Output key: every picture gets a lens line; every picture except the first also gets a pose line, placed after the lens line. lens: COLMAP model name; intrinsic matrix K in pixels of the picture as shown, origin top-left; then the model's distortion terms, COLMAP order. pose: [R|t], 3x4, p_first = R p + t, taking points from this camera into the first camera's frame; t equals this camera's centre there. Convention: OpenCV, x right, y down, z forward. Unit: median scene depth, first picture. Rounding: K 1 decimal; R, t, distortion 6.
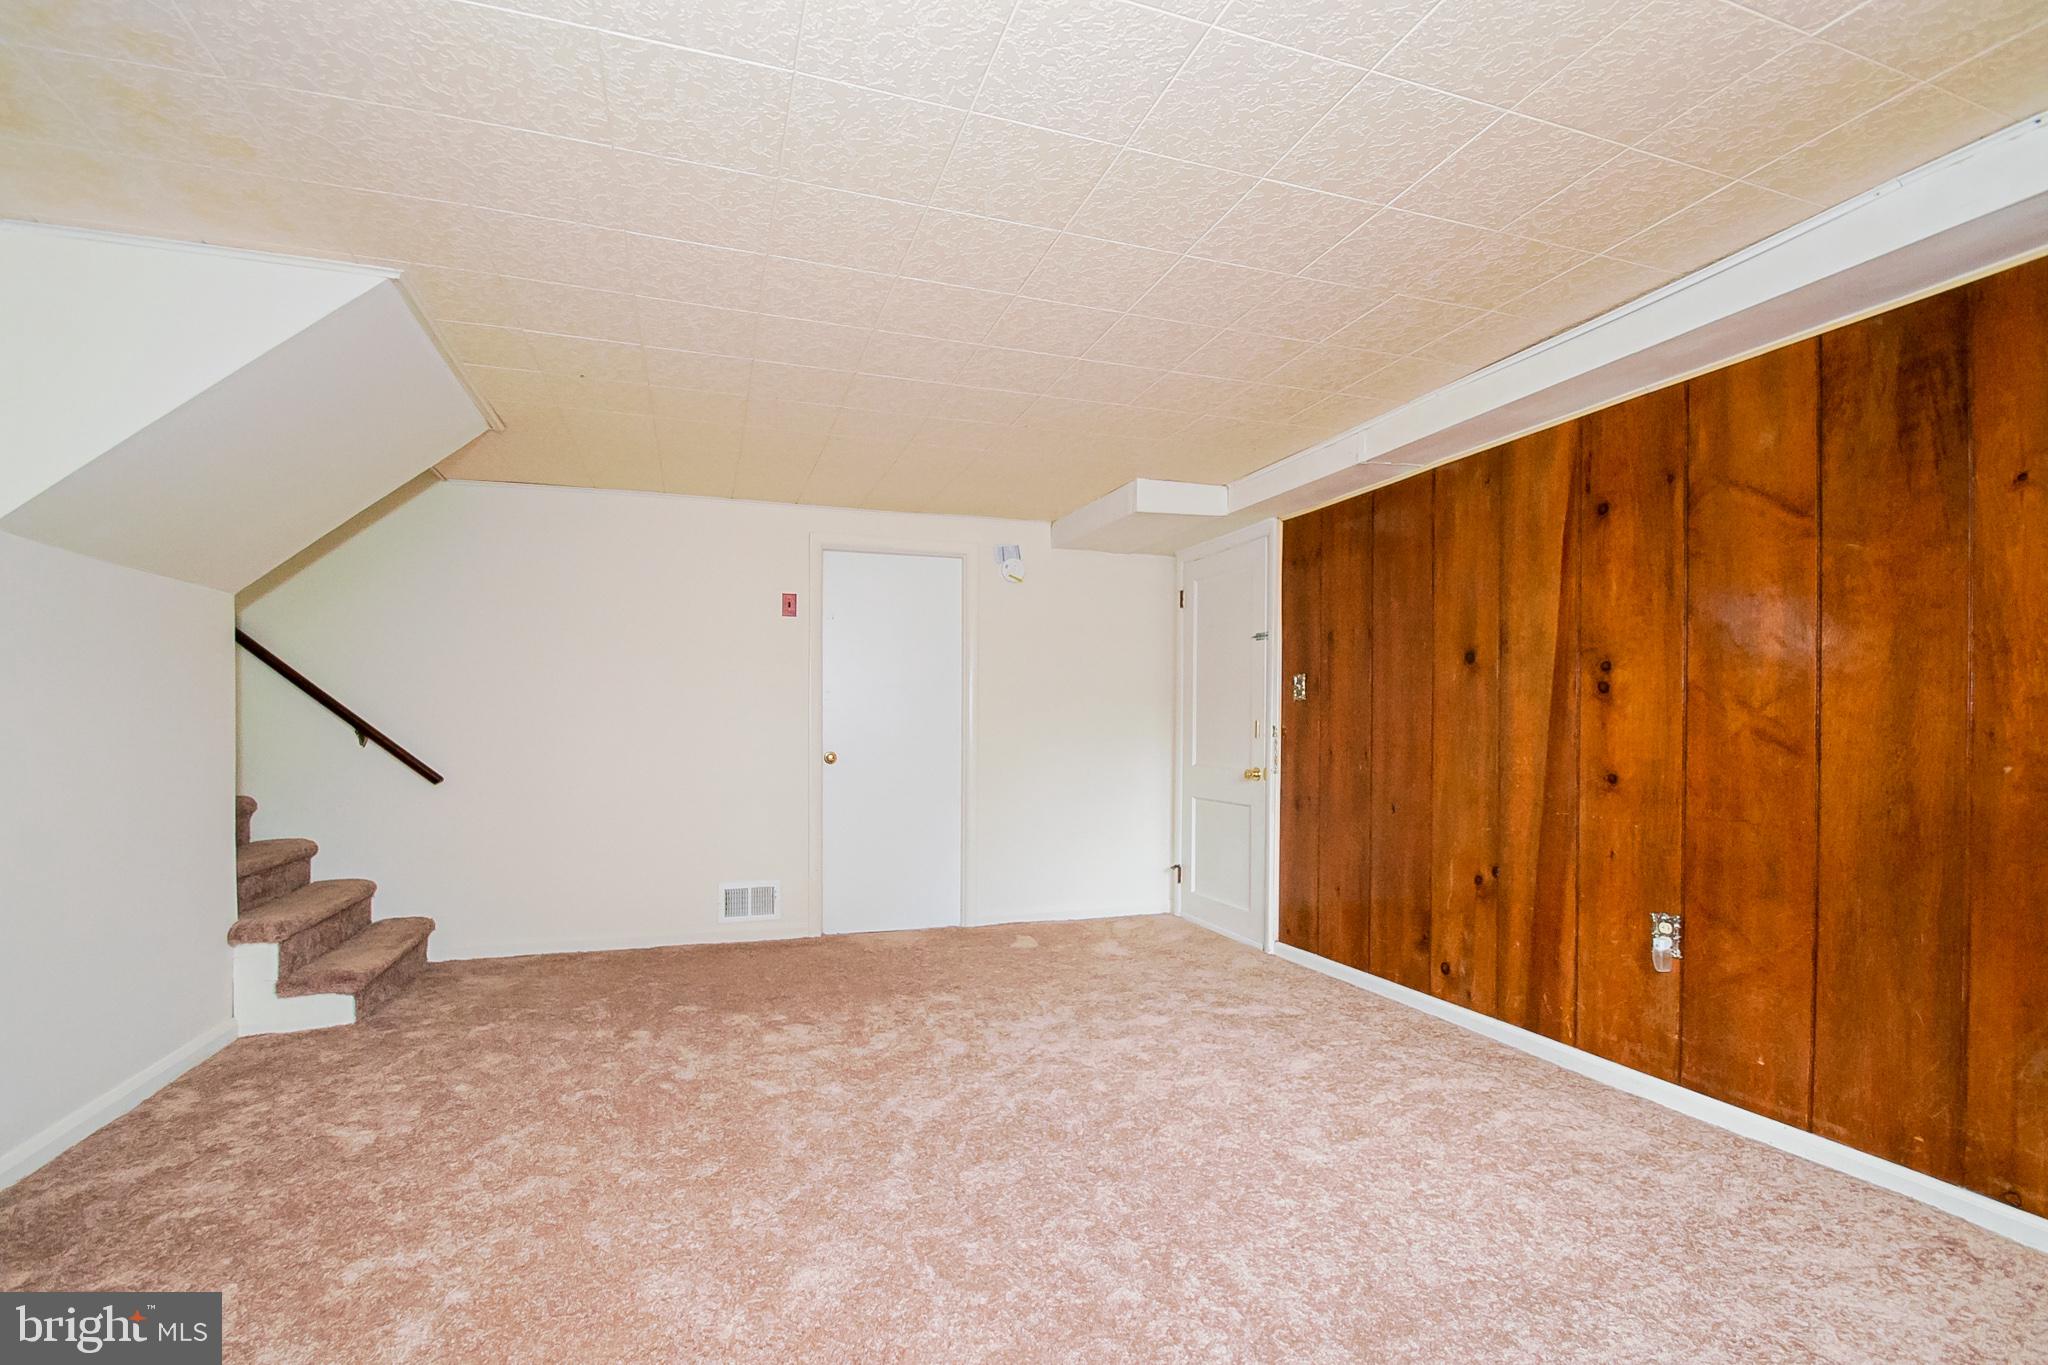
lens RADIAL K [[897.9, 0, 989.6], [0, 897.9, 734.3], [0, 0, 1]] dist [0.008490, -0.011321]
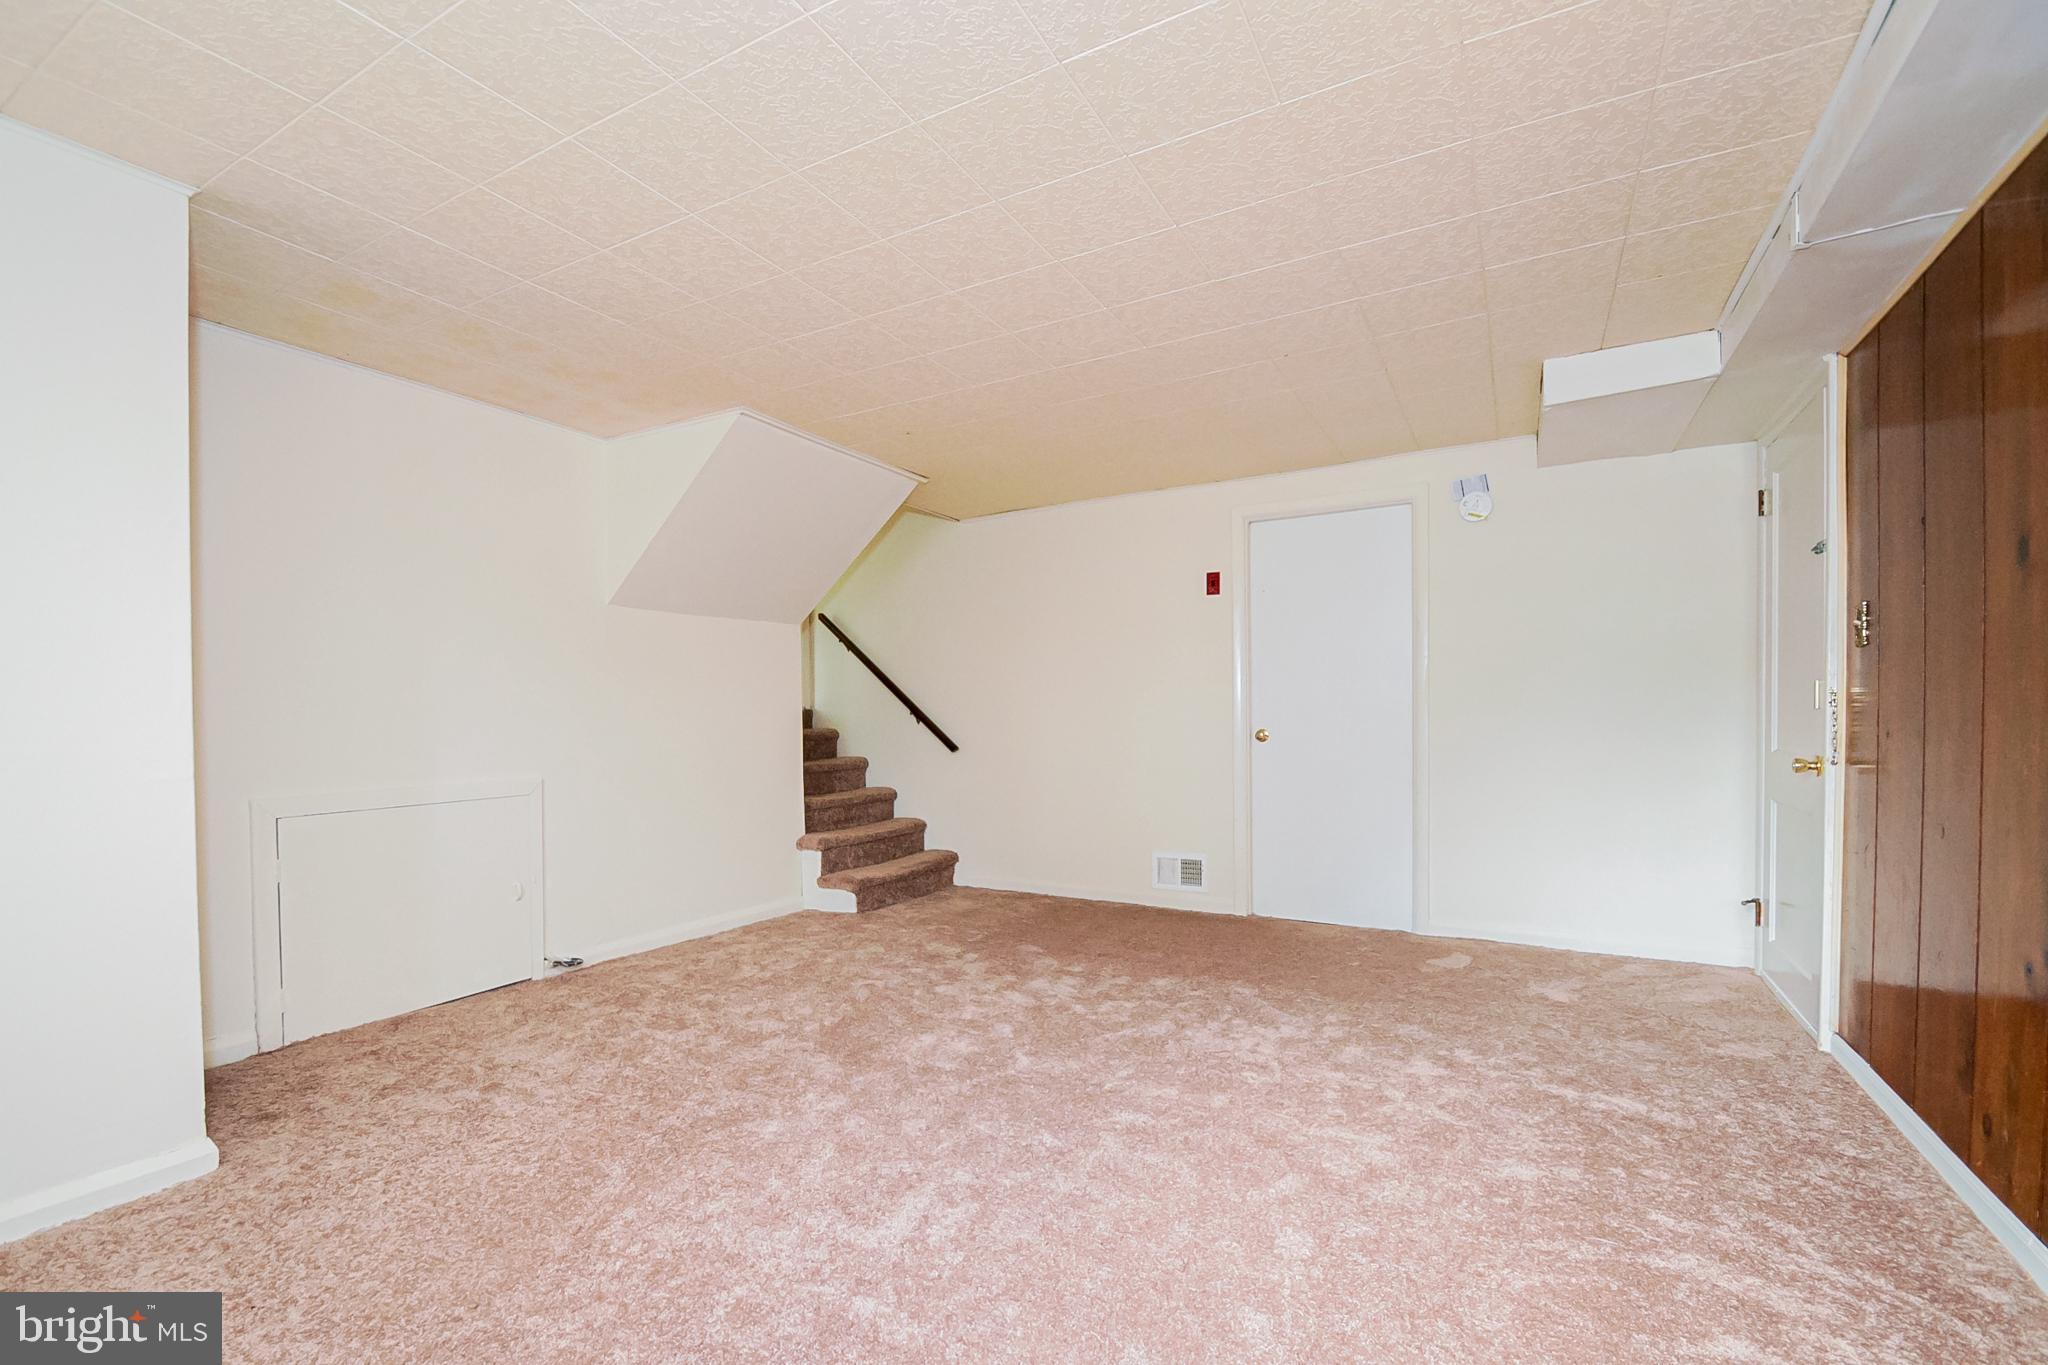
lens RADIAL K [[897.9, 0, 997.7], [0, 897.9, 726.9], [0, 0, 1]] dist [0.008490, -0.011321]
pose [[0.664282, -0.000131, -0.747482, 0.433567], [0.009500, 0.999921, 0.008268, 0.007652], [0.747422, -0.012593, 0.664230, 0.168432]]
